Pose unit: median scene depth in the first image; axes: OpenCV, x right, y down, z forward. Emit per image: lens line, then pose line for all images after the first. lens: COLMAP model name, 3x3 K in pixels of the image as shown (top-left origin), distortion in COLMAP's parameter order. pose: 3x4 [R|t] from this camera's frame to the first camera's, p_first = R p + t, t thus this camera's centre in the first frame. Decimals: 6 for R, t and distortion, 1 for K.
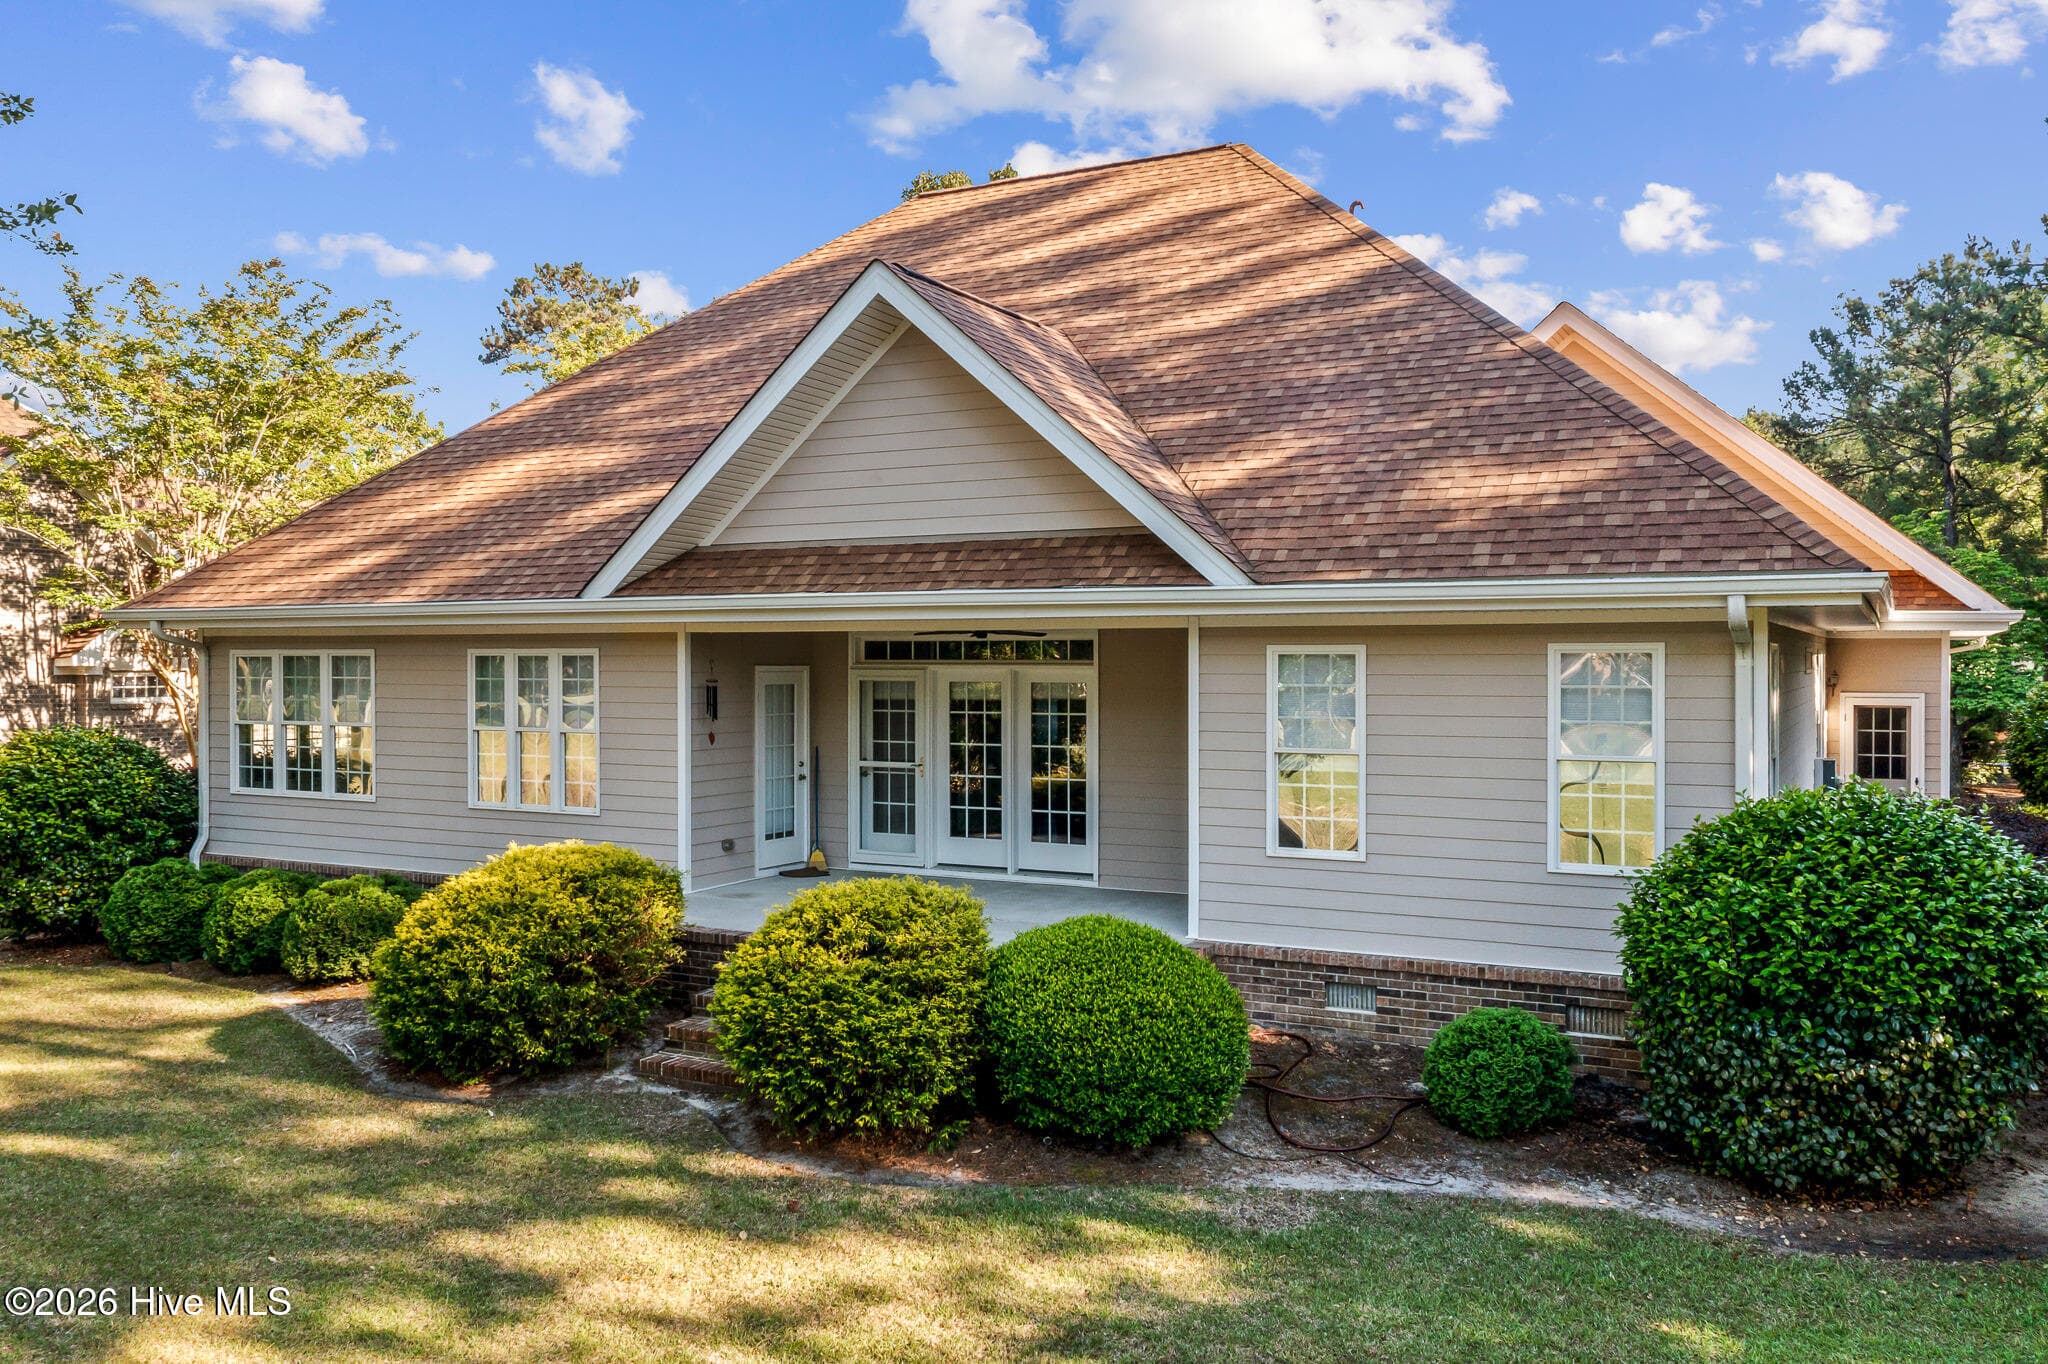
lens RADIAL K [[1614.0, 0, 1011.4], [0, 1614.0, 674.3], [0, 0, 1]] dist [-0.008484, 0.010405]
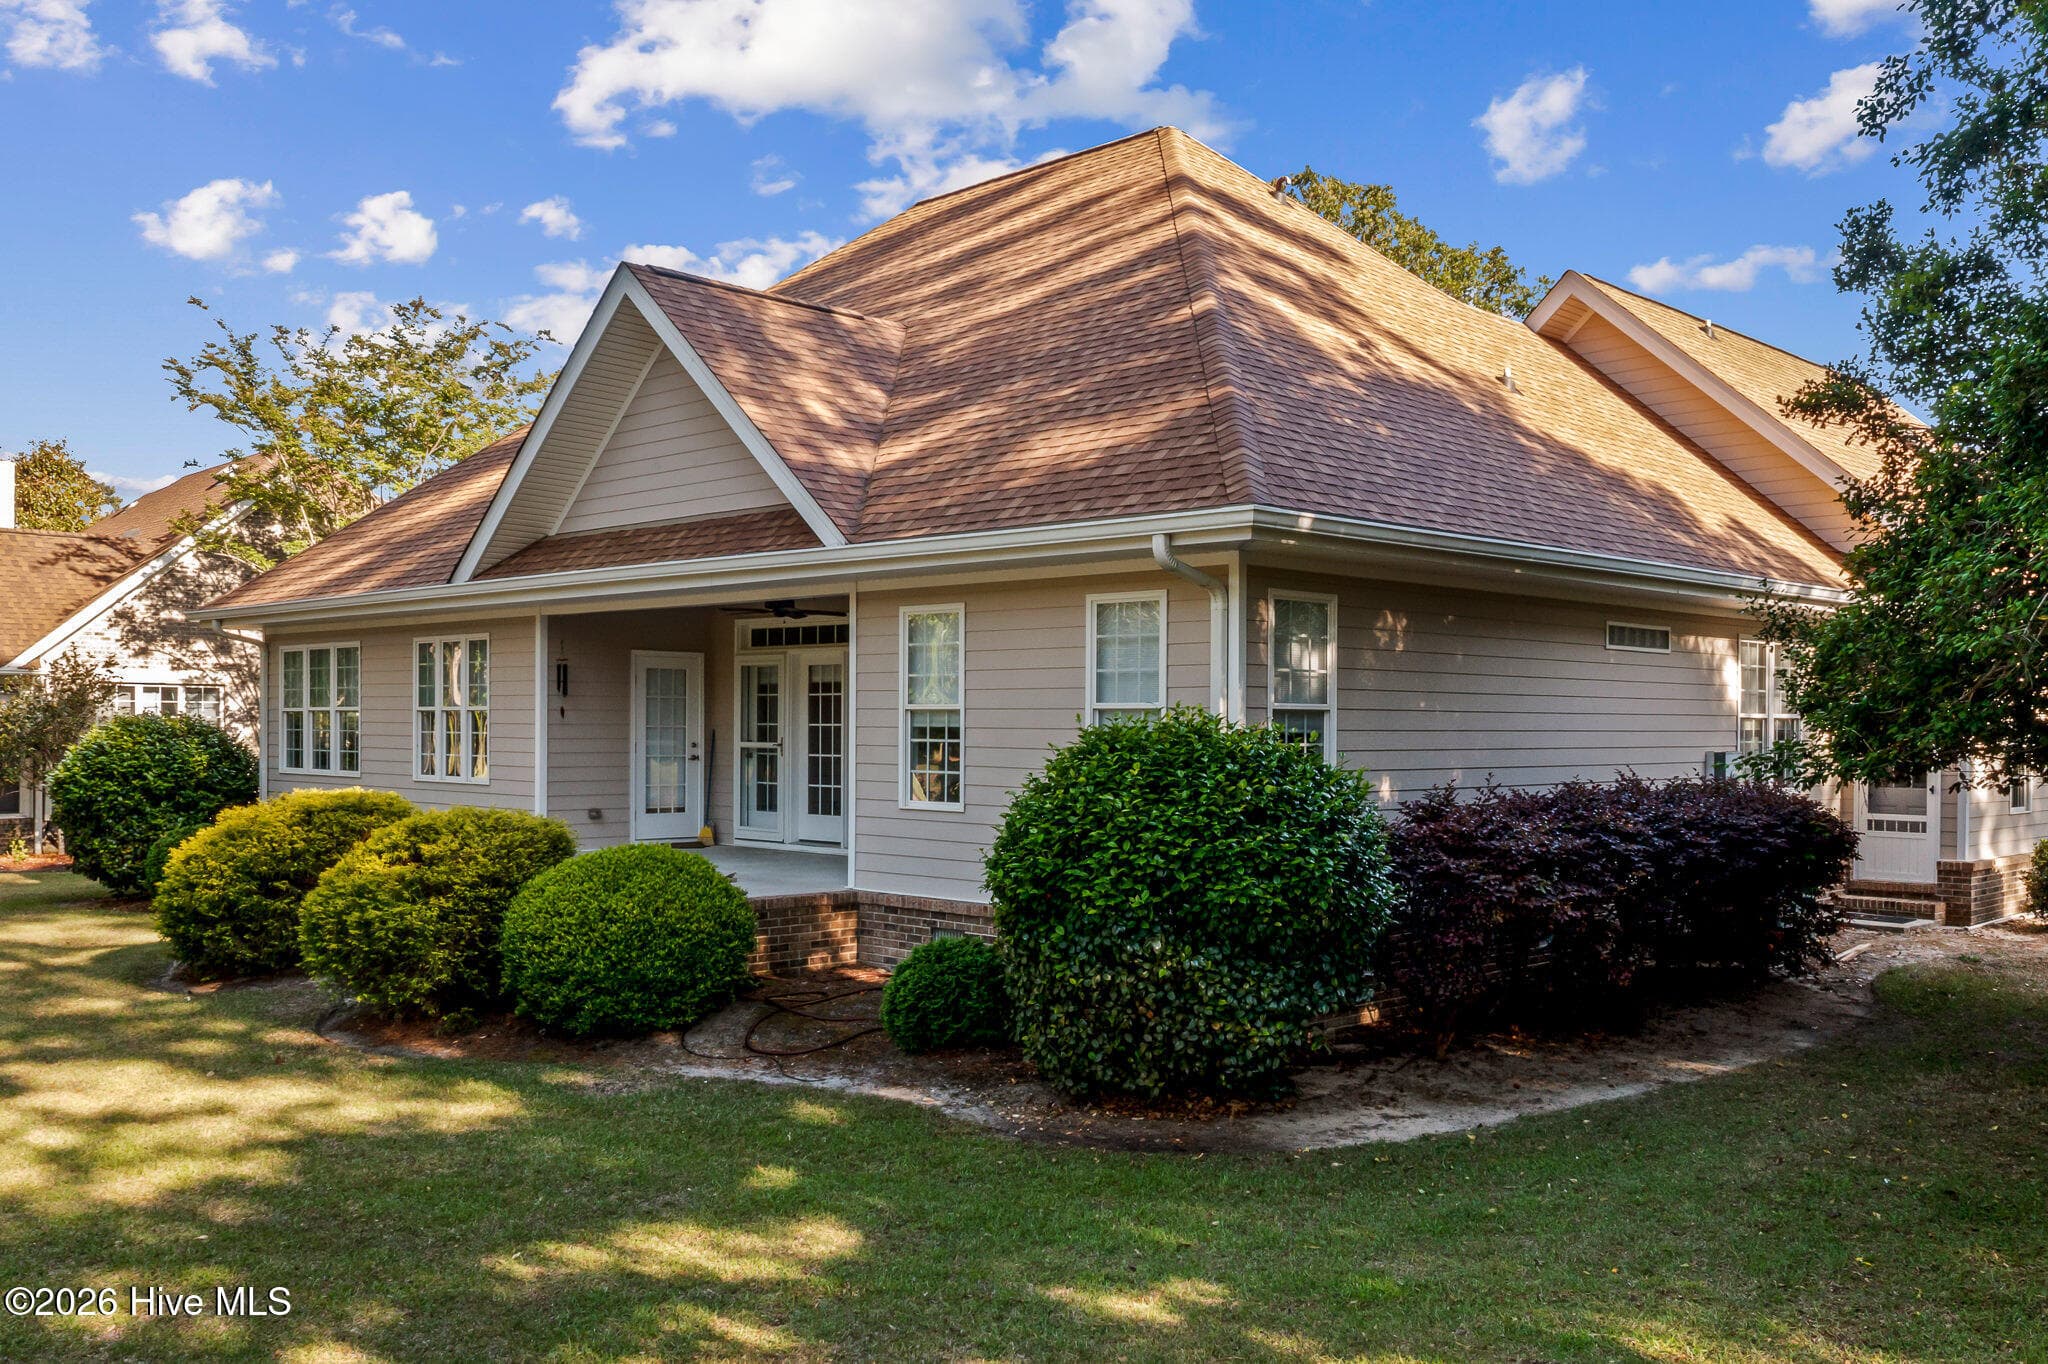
lens RADIAL K [[1778.4, 0, 1097.0], [0, 1778.4, 710.6], [0, 0, 1]] dist [0.000371, -0.002224]
pose [[0.966137, 0.004623, -0.257988, 0.448465], [-0.008651, 0.999858, -0.014482, 0.050103], [0.257884, 0.016223, 0.966040, -0.063114]]
